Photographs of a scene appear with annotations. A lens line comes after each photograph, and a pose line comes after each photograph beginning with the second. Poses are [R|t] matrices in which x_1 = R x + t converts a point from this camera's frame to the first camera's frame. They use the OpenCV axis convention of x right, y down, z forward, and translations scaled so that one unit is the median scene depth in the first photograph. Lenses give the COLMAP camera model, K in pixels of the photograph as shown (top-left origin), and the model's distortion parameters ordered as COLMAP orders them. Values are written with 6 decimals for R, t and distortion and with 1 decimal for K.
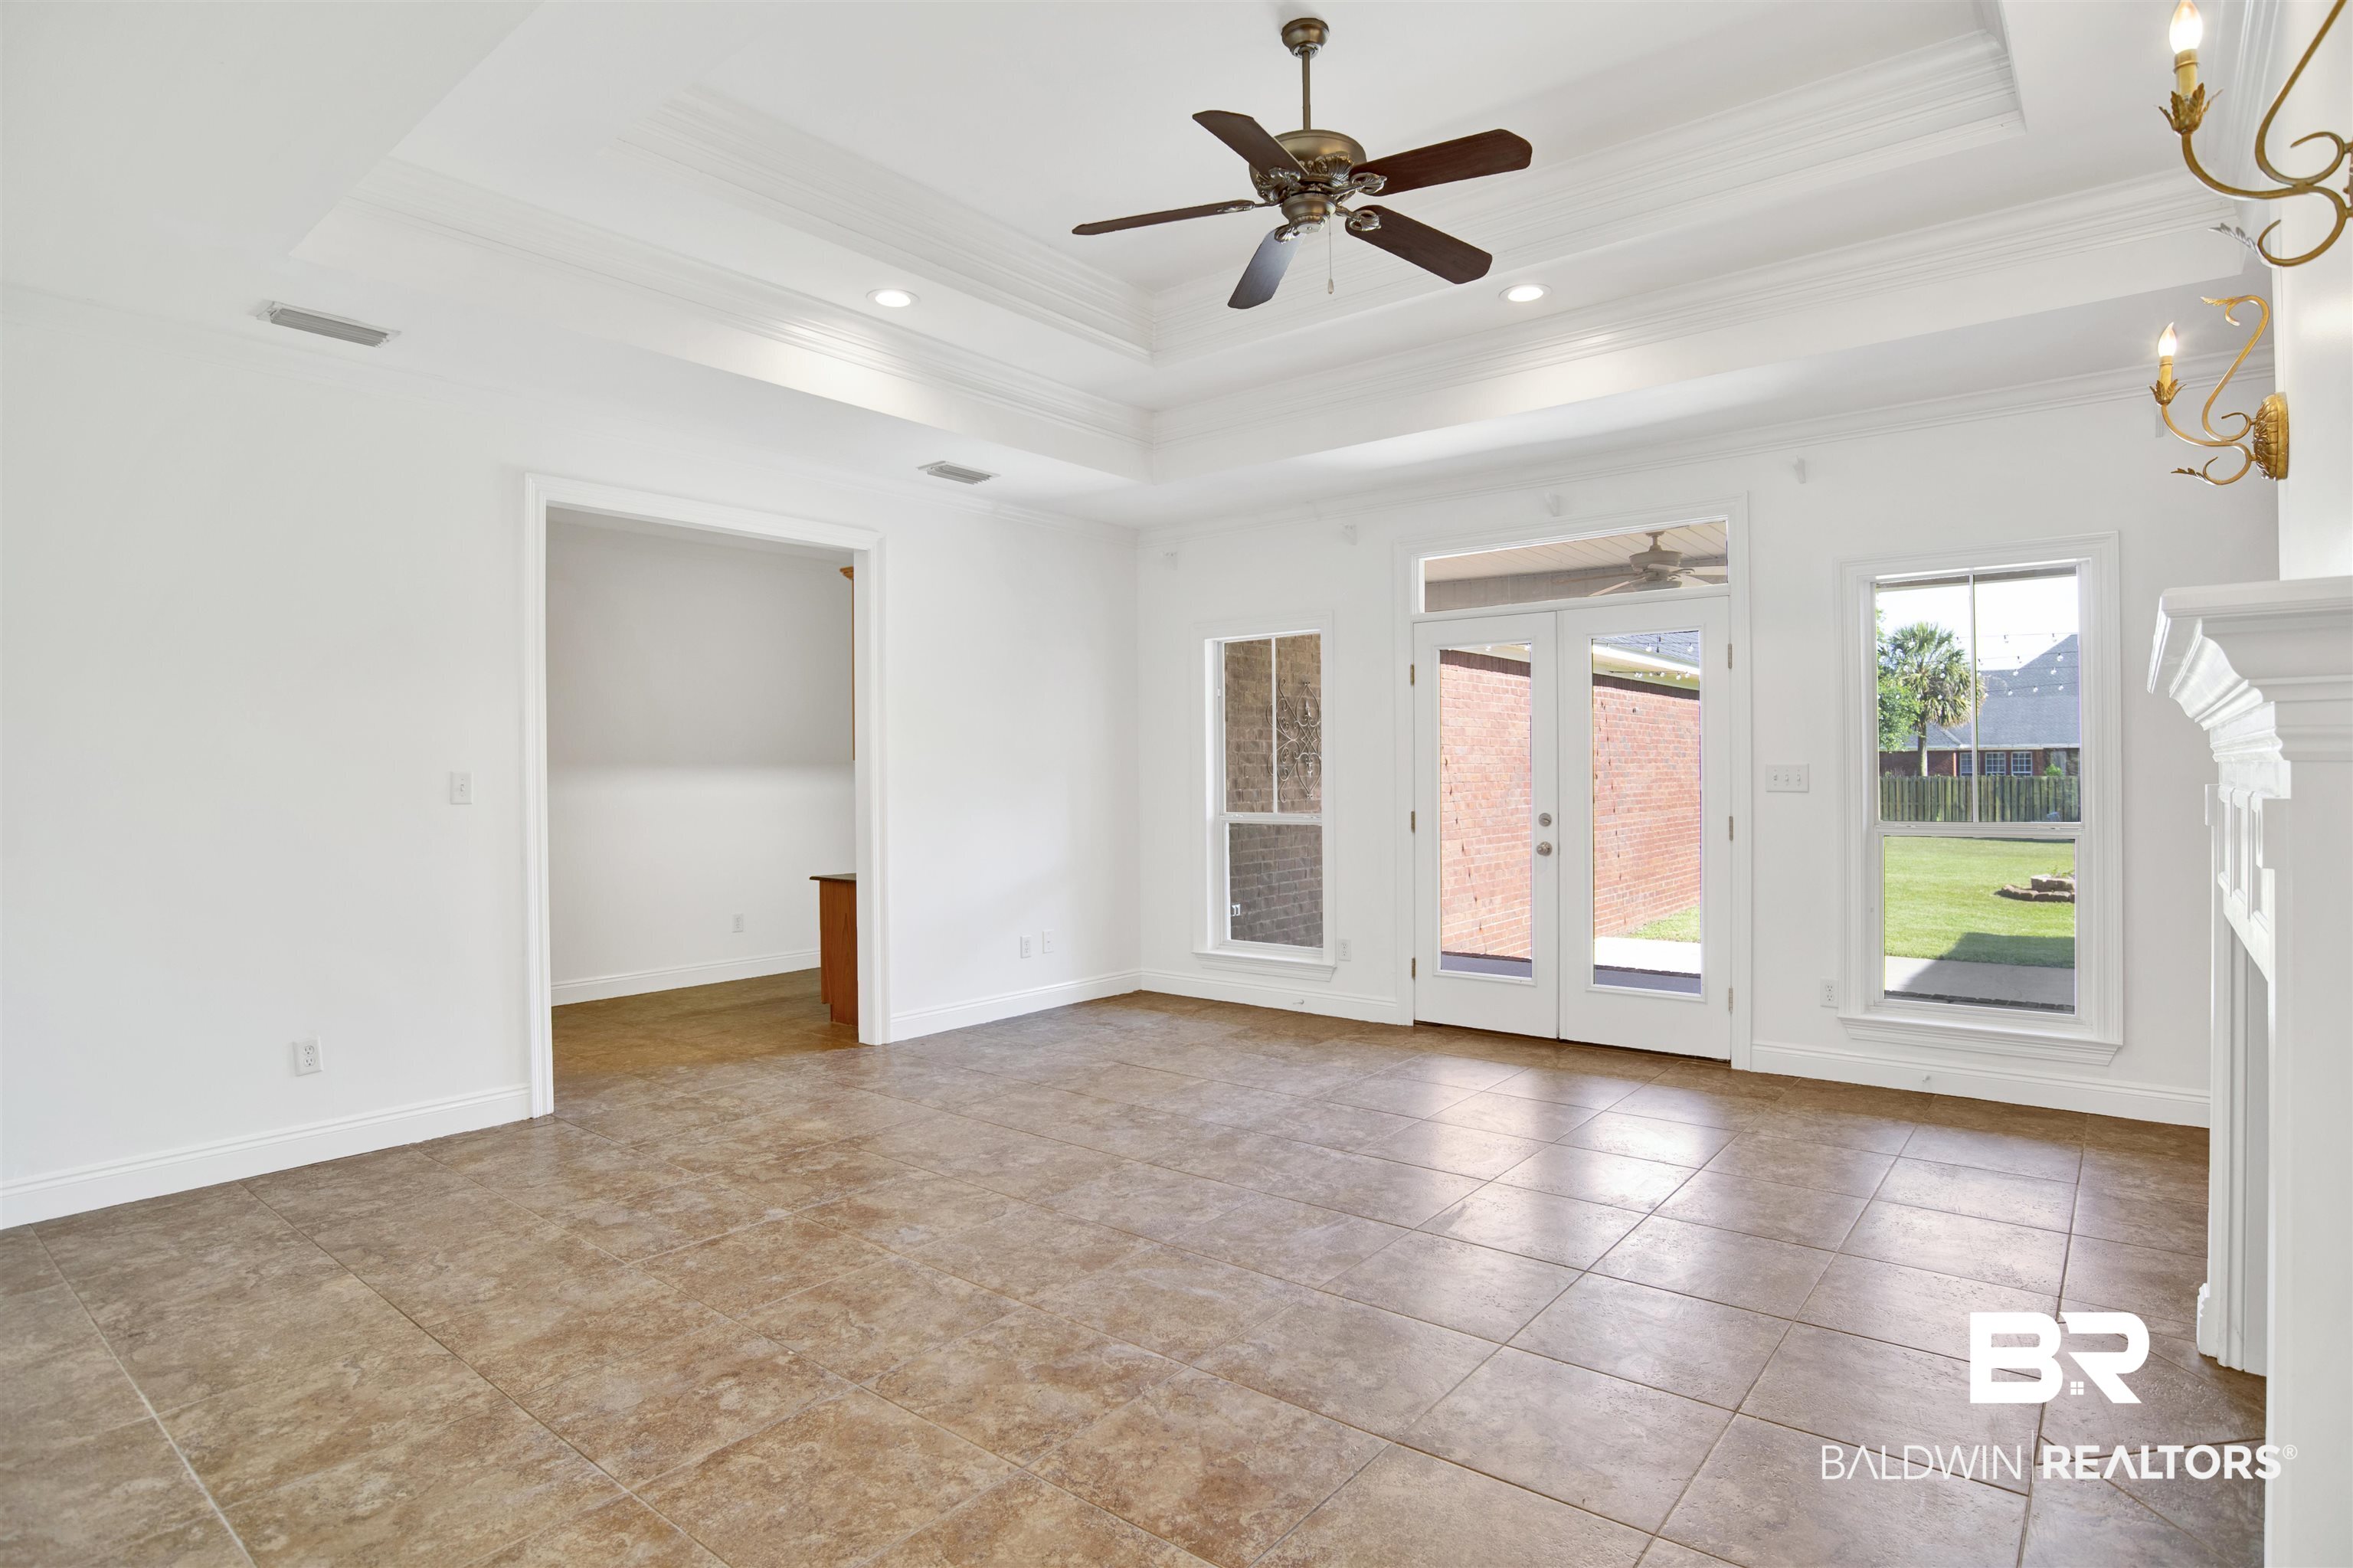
lens RADIAL K [[1221.1, 0, 1186.5], [0, 1221.1, 782.8], [0, 0, 1]] dist [-0.069804, 0.023640]
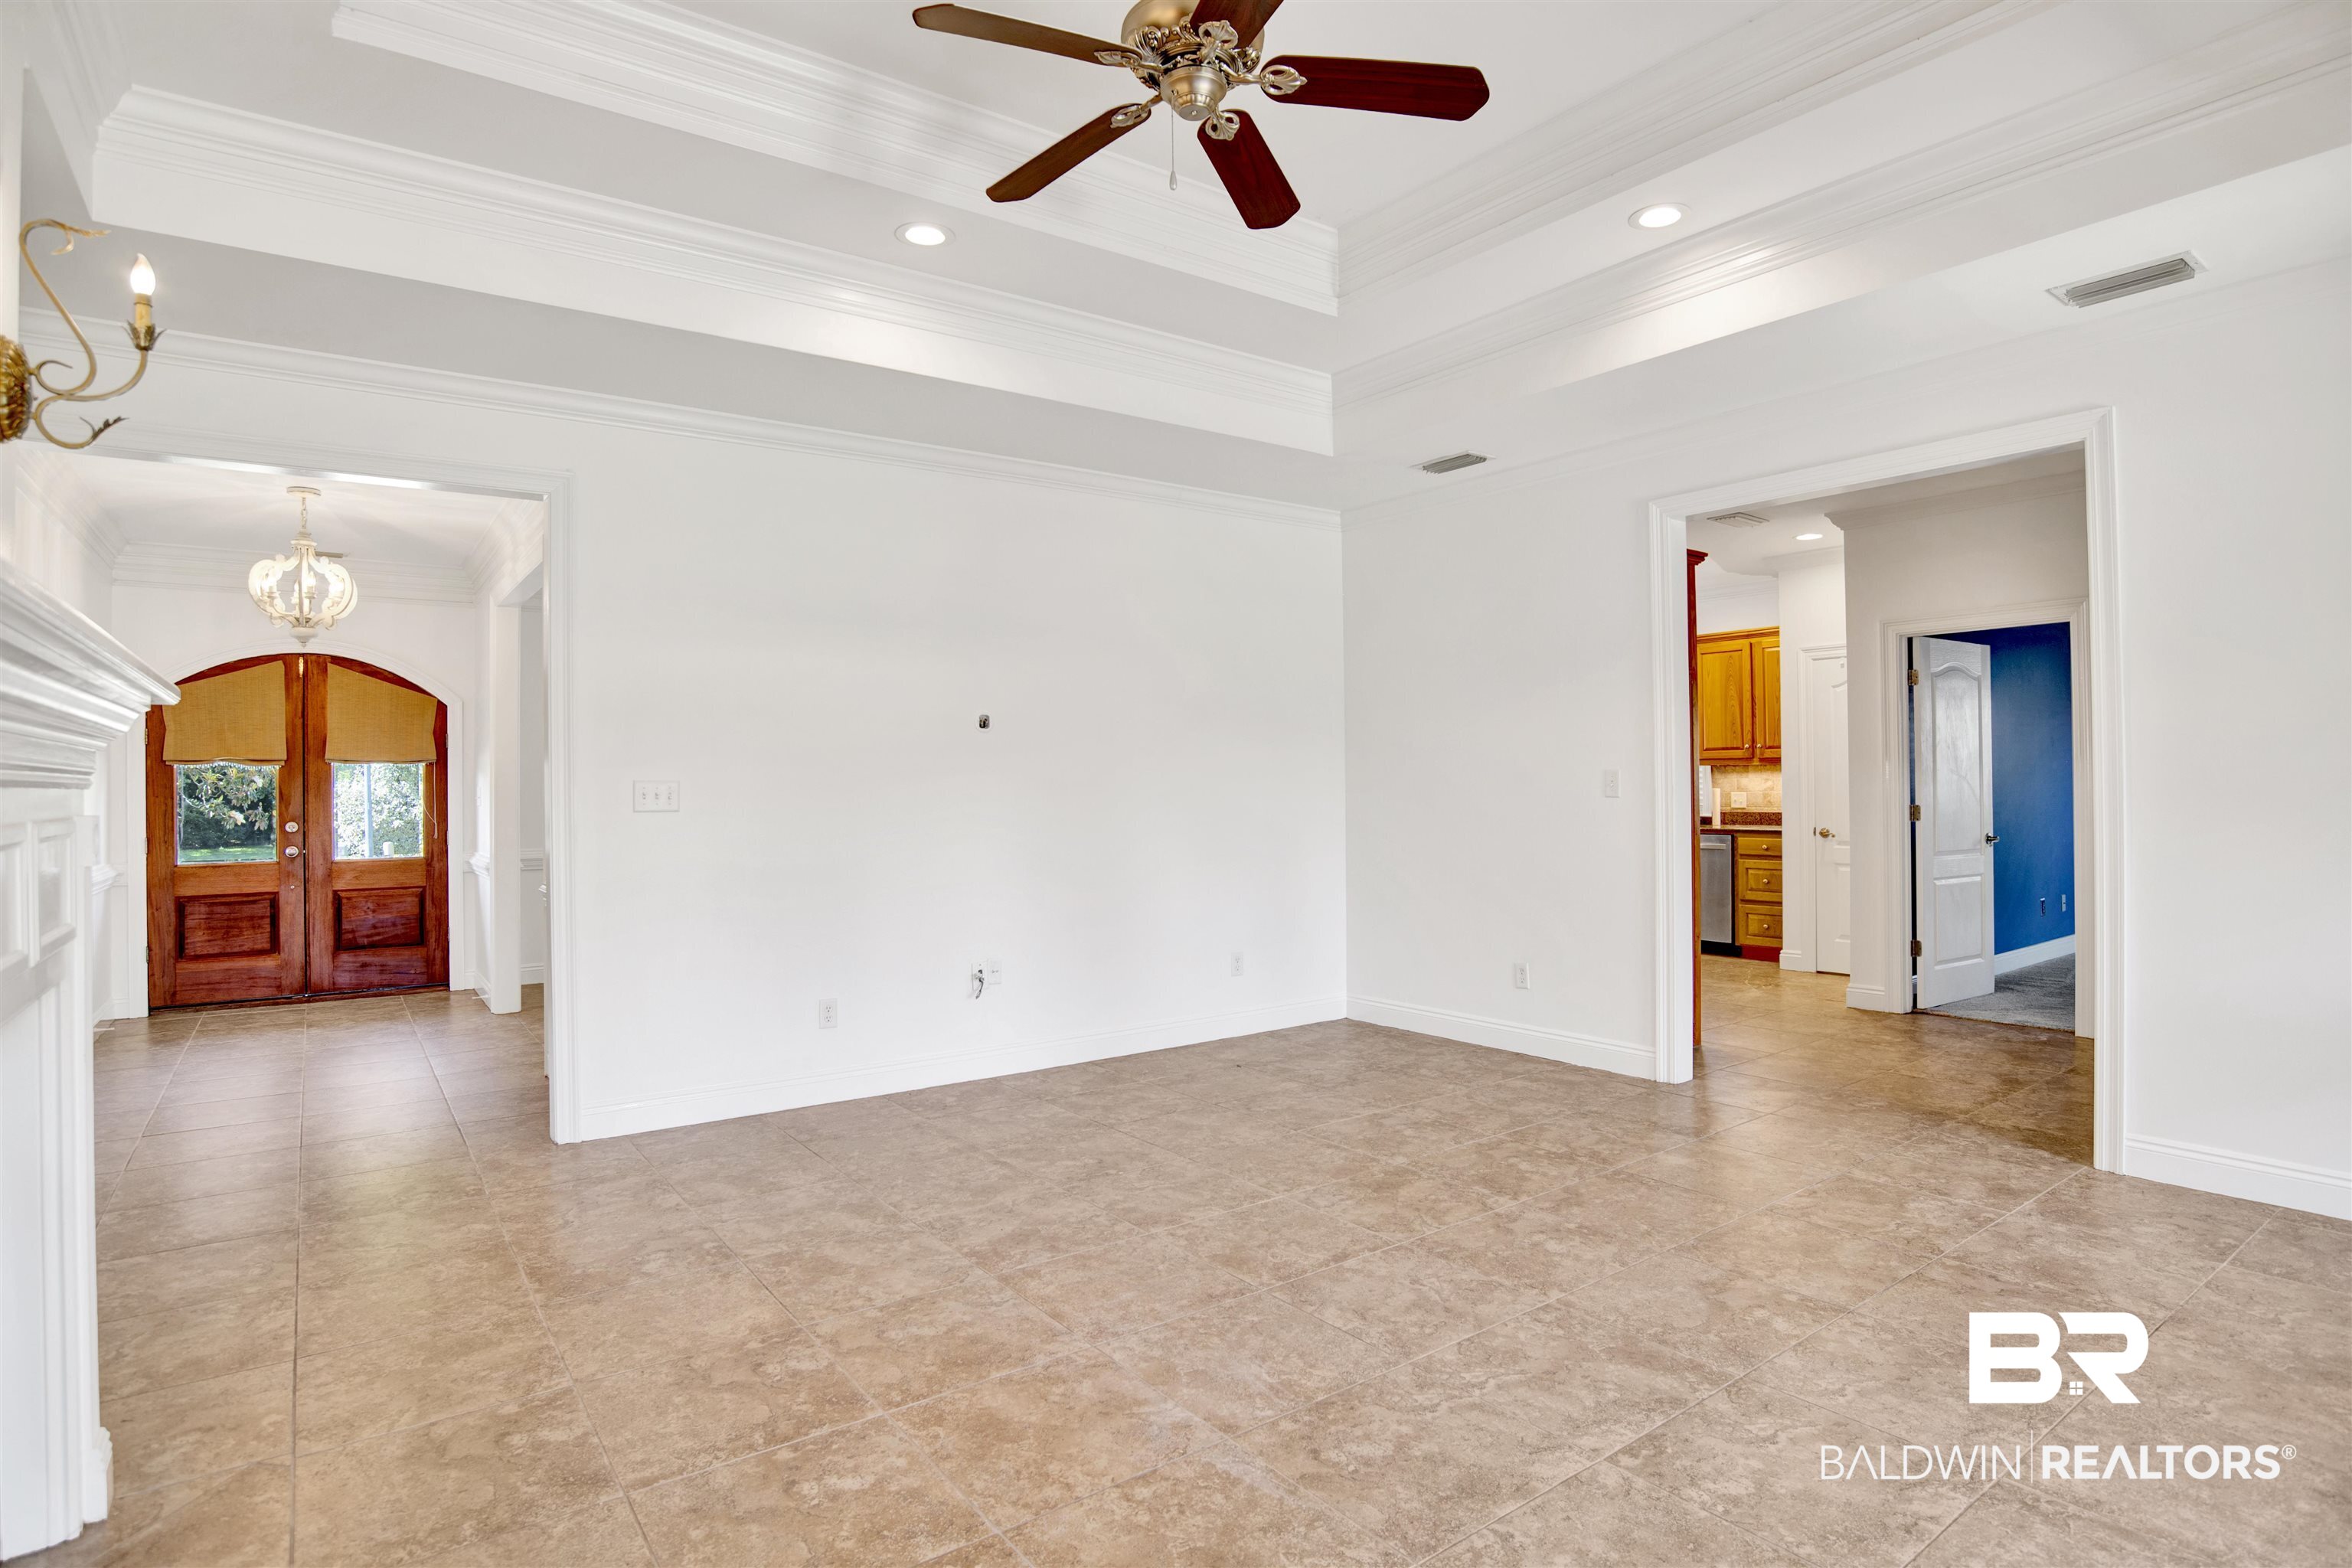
lens RADIAL K [[1220.6, 0, 1199.7], [0, 1220.6, 778.6], [0, 0, 1]] dist [-0.069804, 0.023640]
pose [[-0.249382, 0.008059, -0.968372, 0.883926], [0.006582, 0.999956, 0.006627, -0.015087], [0.968383, -0.004721, -0.249424, 1.194608]]
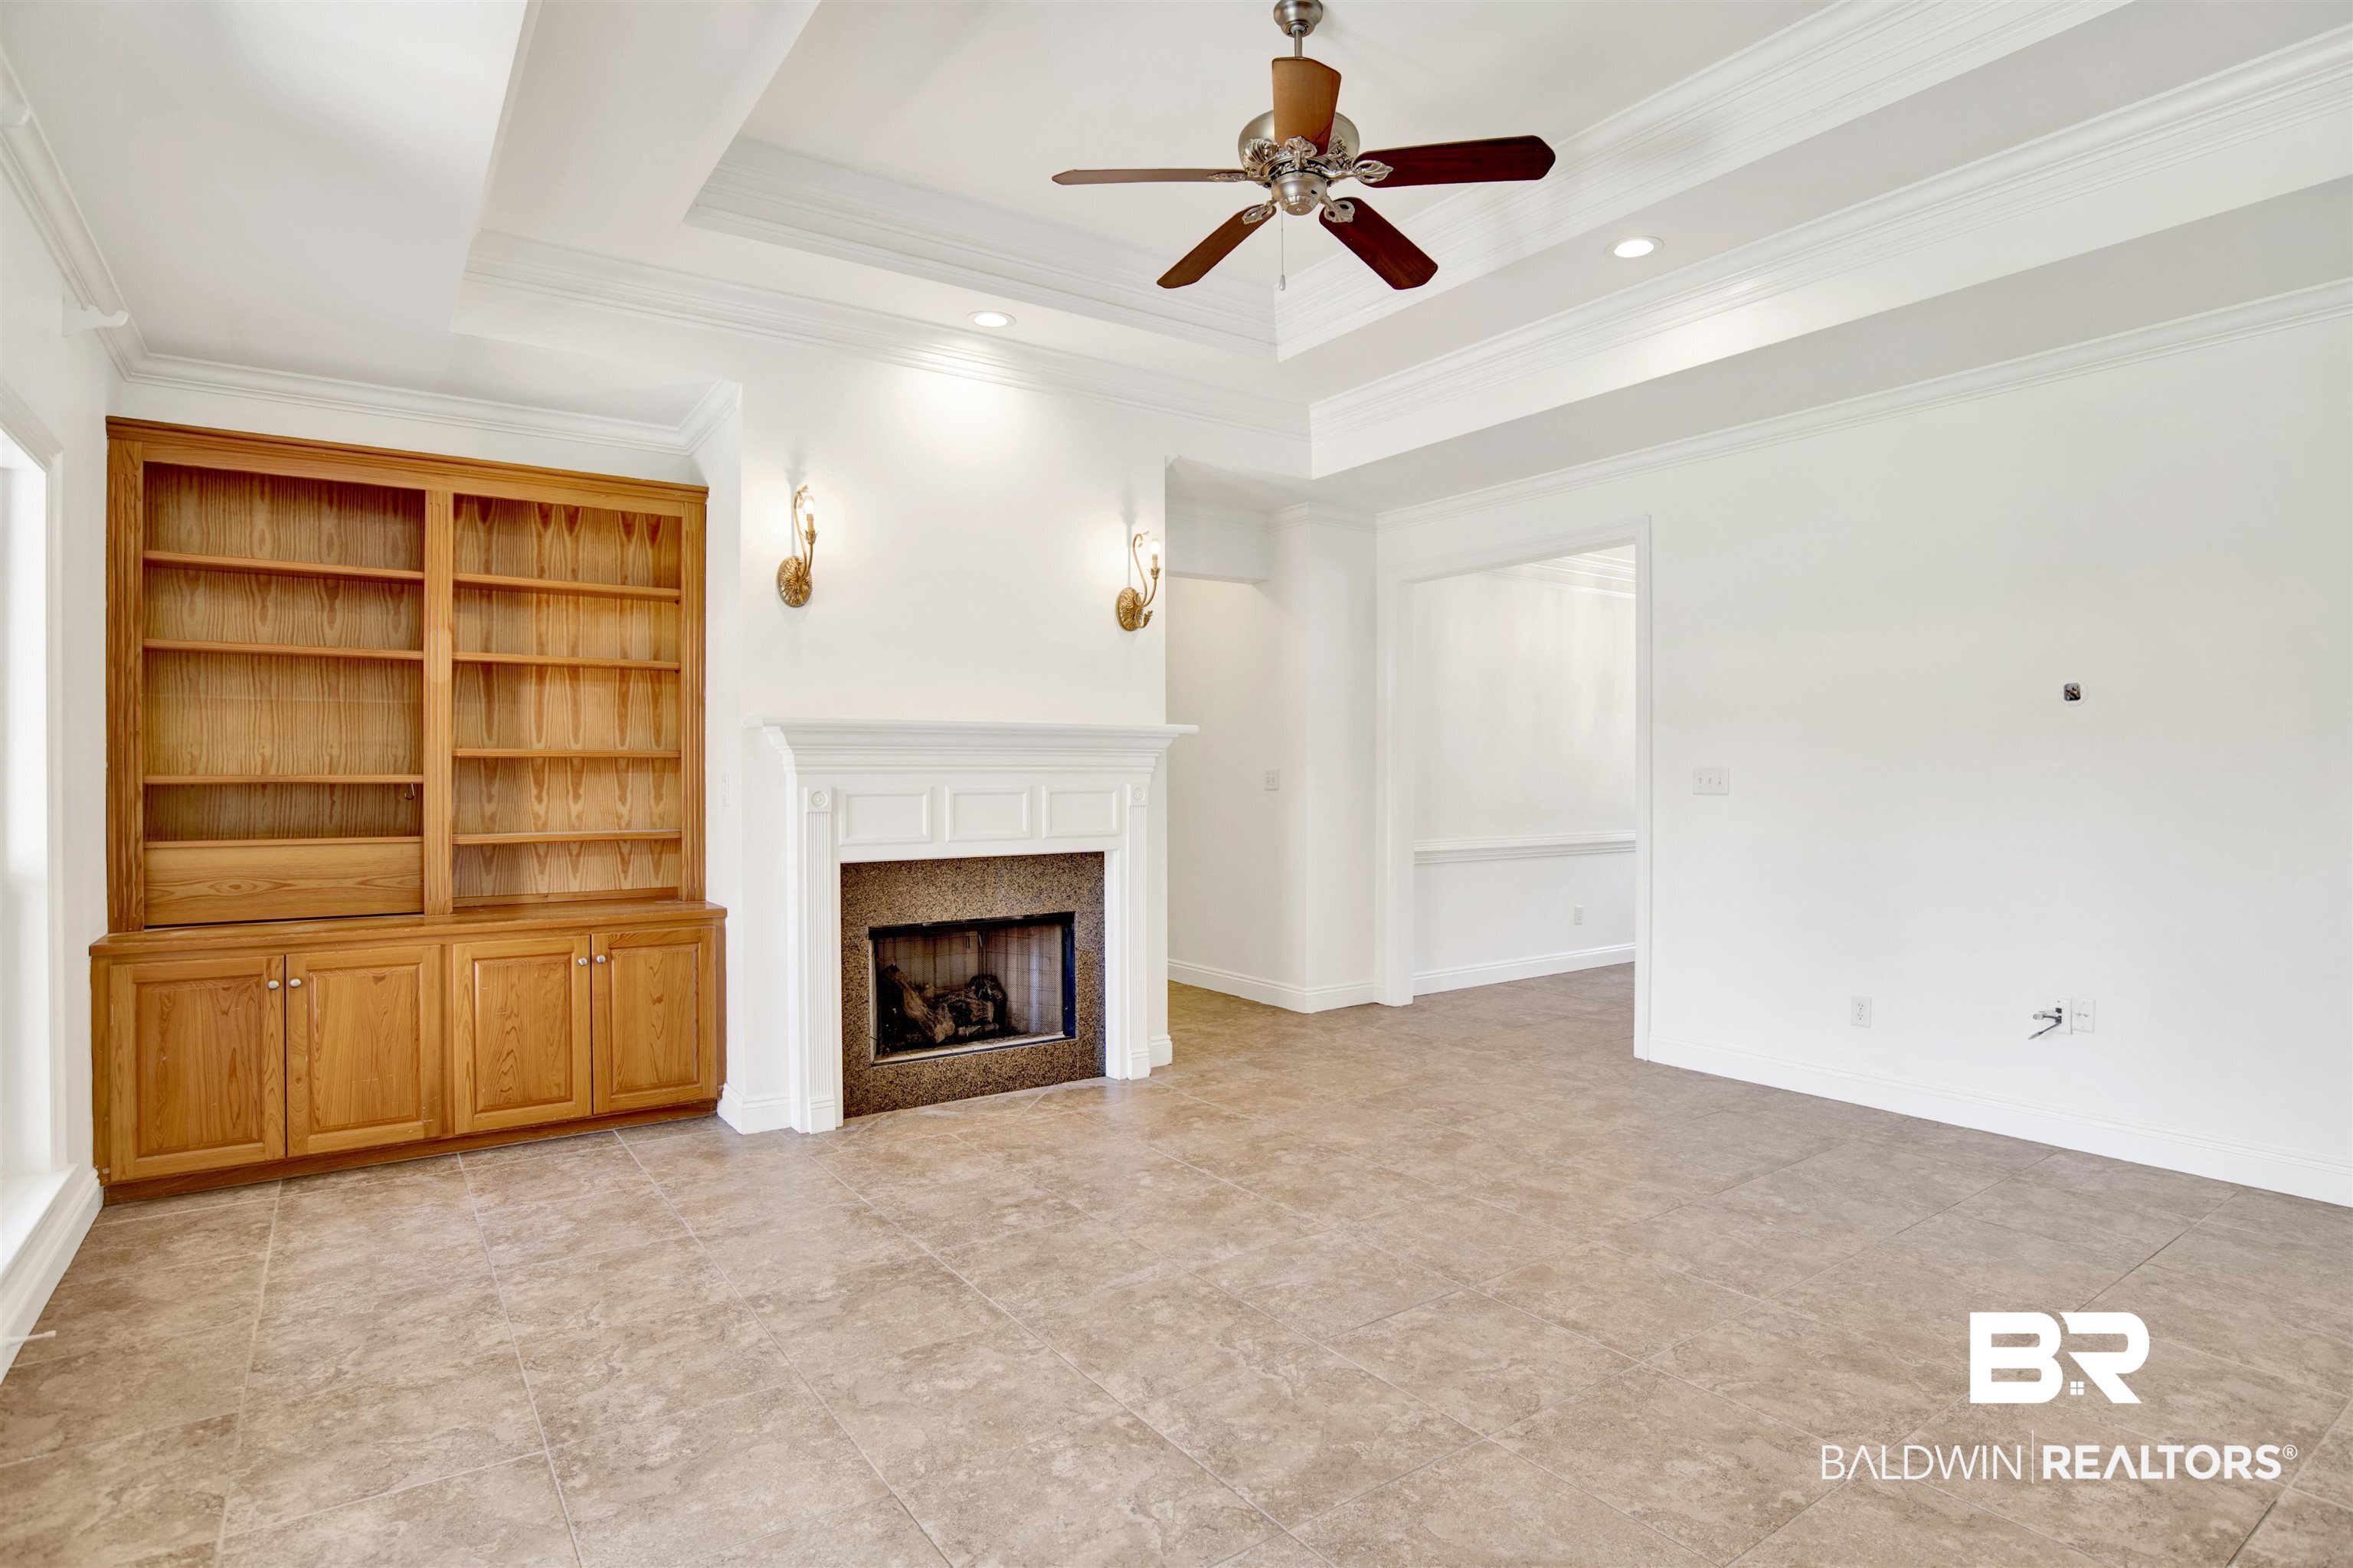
lens RADIAL K [[1221.1, 0, 1192.1], [0, 1221.1, 773.8], [0, 0, 1]] dist [-0.069804, 0.023640]
pose [[-0.961977, 0.011820, 0.272876, -0.073868], [0.013324, 0.999905, 0.003659, -0.013778], [-0.272807, 0.007156, -0.962042, 1.944728]]
